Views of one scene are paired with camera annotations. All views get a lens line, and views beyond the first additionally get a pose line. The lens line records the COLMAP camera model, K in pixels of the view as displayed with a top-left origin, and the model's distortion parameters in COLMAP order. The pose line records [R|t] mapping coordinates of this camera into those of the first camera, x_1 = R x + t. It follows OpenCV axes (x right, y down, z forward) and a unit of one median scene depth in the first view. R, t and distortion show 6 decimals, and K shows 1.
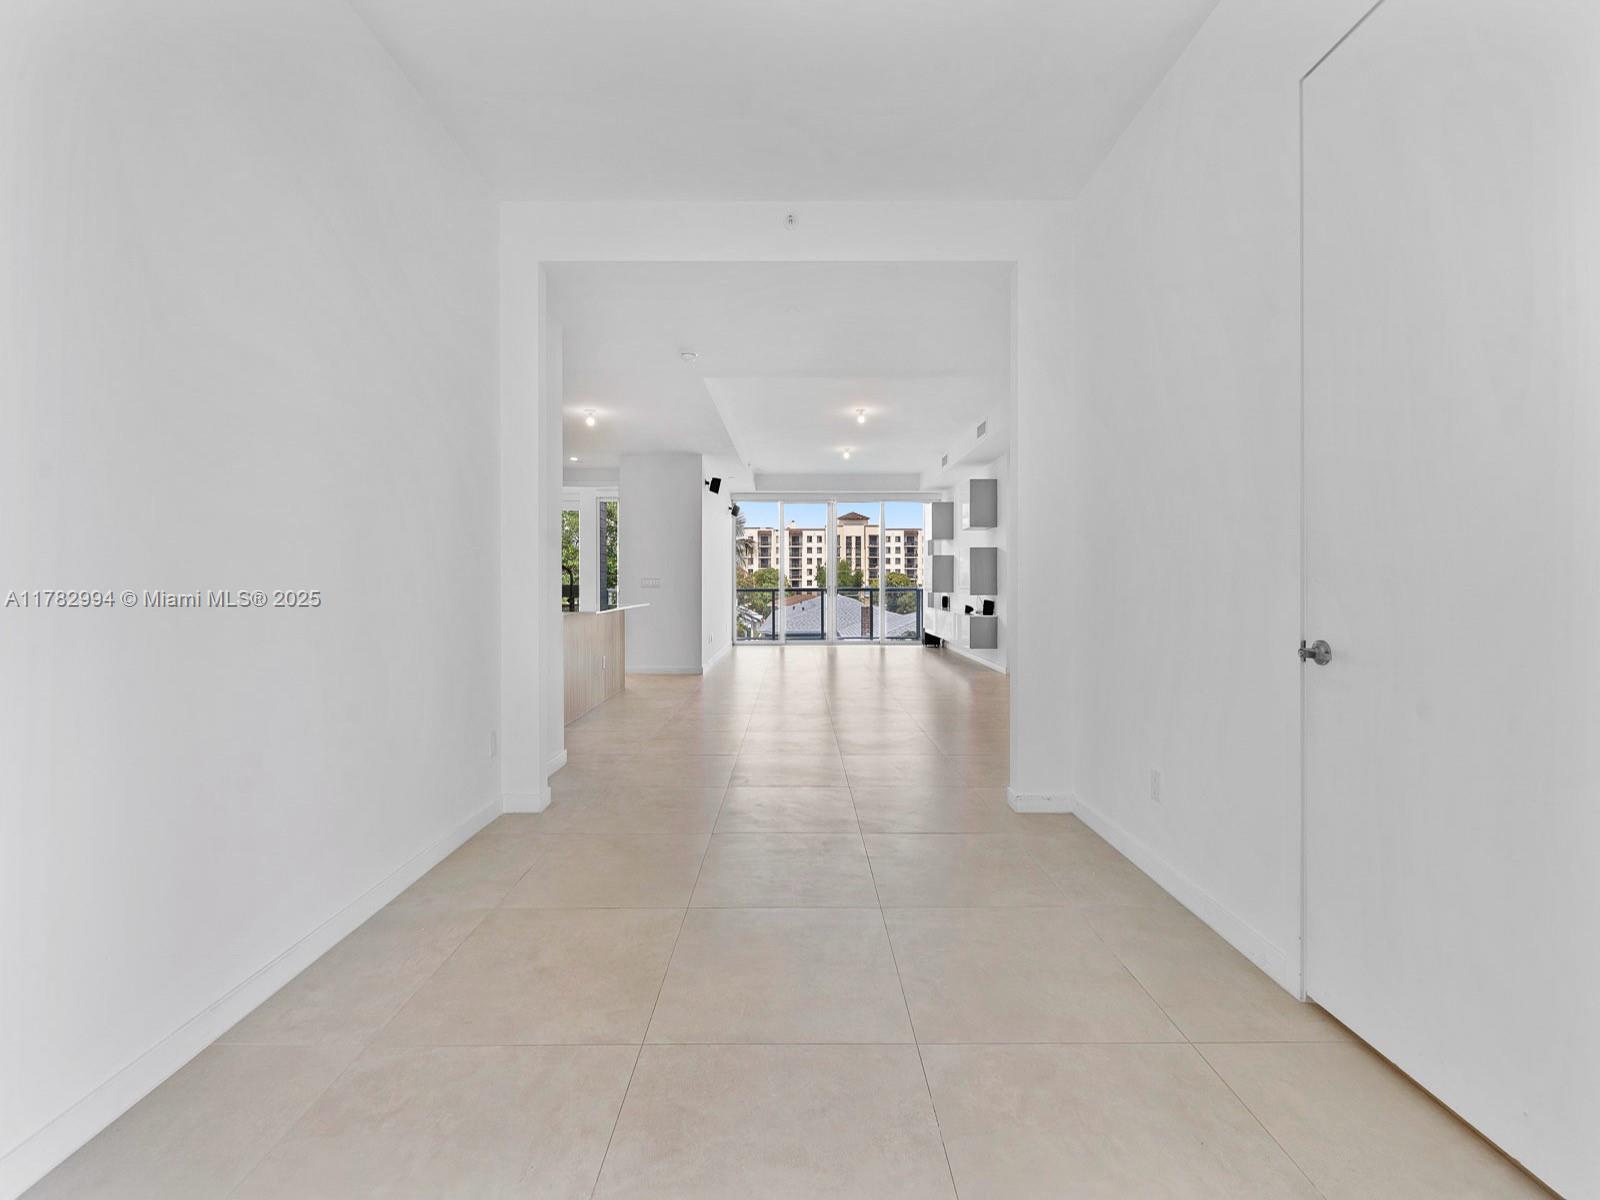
lens RADIAL K [[651.9, 0, 803.8], [0, 651.9, 581.7], [0, 0, 1]] dist [0.000465, 0.000007]
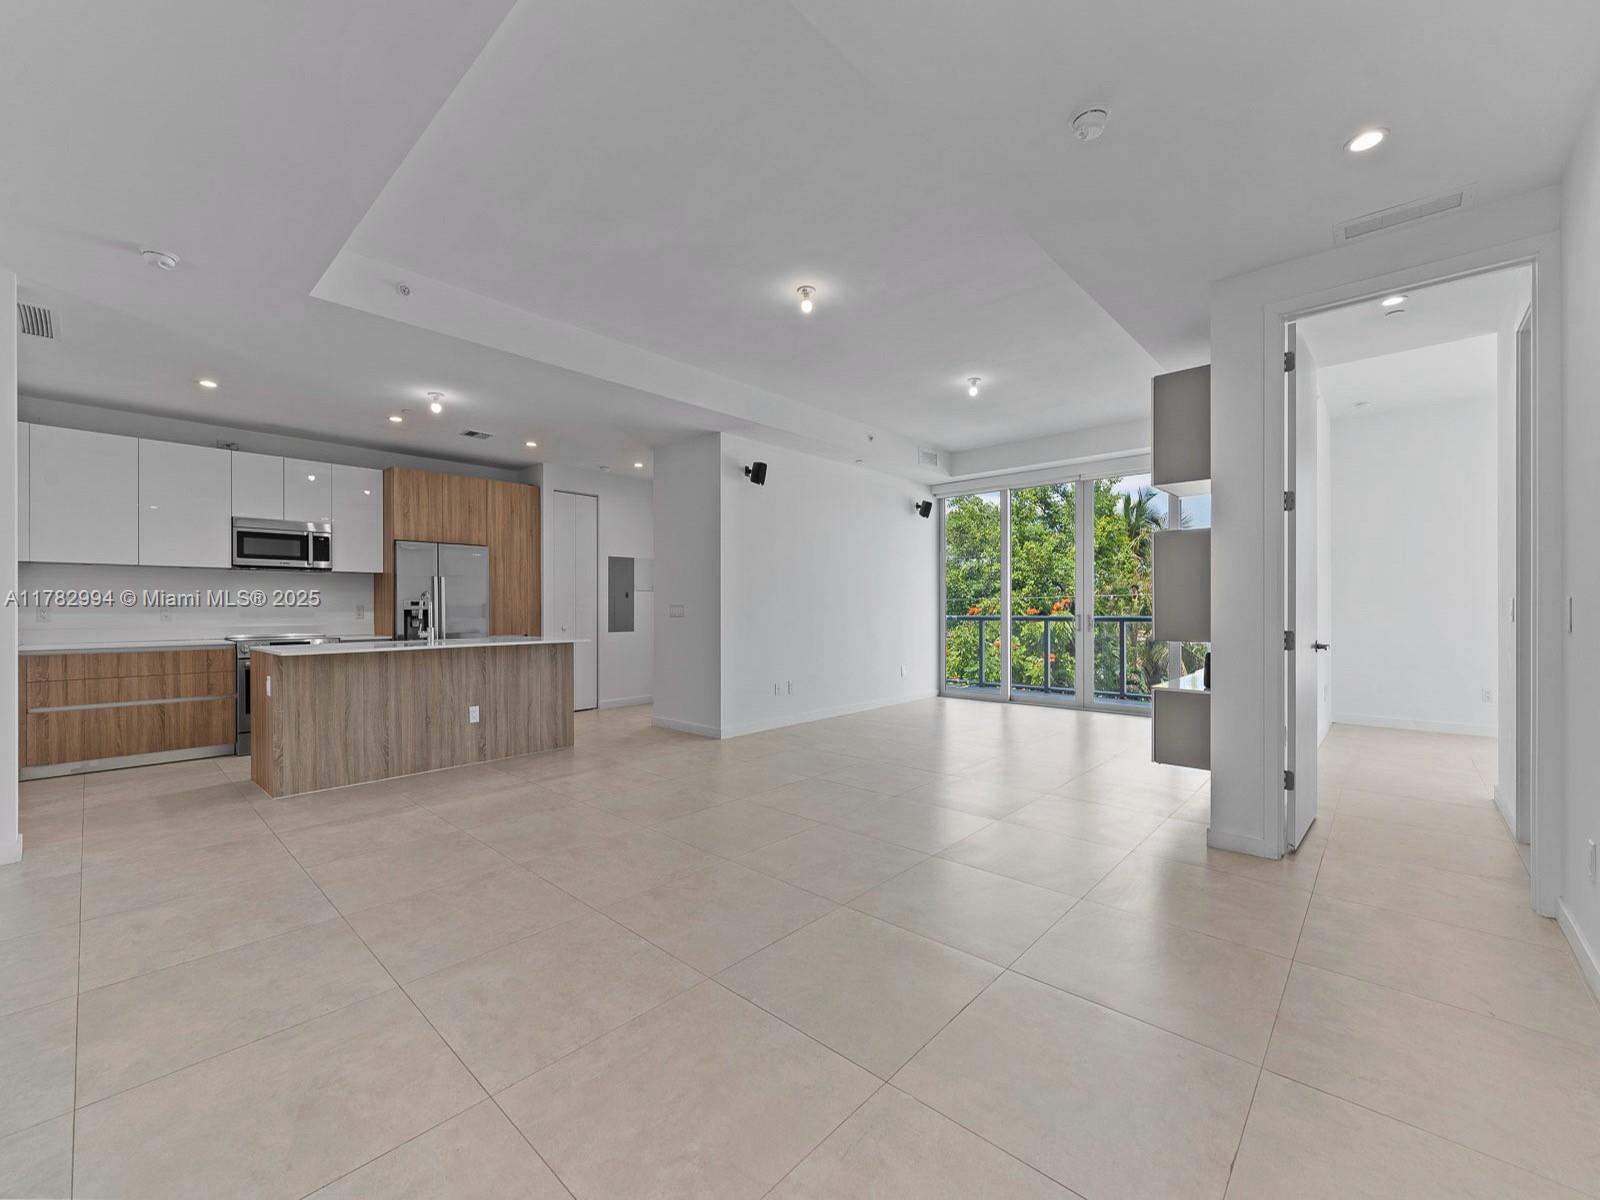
lens RADIAL K [[646.2, 0, 797.5], [0, 646.2, 609.6], [0, 0, 1]] dist [0.000461, 0.000017]
pose [[0.717852, 0.007800, -0.696152, 0.386355], [0.000905, 0.999926, 0.012137, -0.008538], [0.696195, -0.009342, 0.717792, 0.524815]]
